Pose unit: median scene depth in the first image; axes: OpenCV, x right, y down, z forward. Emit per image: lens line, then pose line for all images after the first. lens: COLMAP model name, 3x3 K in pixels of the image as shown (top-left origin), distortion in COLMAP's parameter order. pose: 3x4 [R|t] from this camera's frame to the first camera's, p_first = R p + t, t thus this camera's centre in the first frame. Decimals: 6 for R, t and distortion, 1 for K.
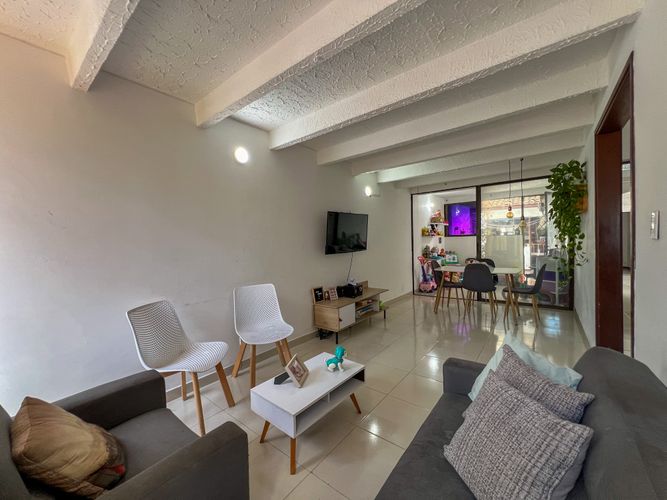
lens RADIAL K [[280.6, 0, 338.5], [0, 280.6, 248.6], [0, 0, 1]] dist [0.002181, 0.001199]
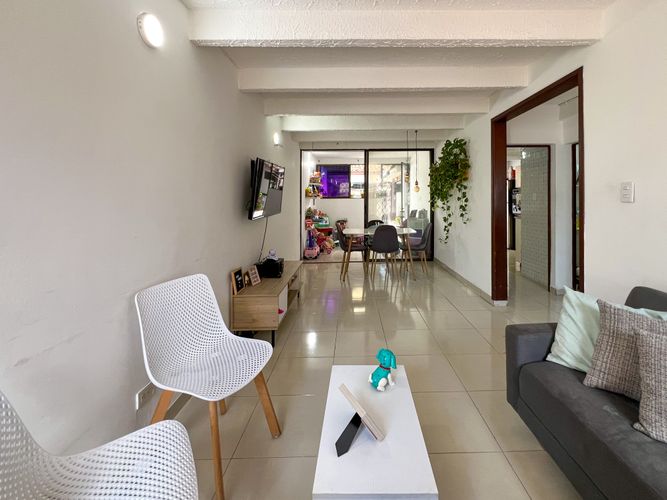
lens RADIAL K [[295.4, 0, 356.4], [0, 295.4, 199.4], [0, 0, 1]] dist [0.005506, -0.000003]
pose [[0.765457, 0.020599, 0.643157, -0.290085], [0.004338, 0.999300, -0.037169, -0.000639], [-0.643472, 0.031241, 0.764832, 0.254801]]
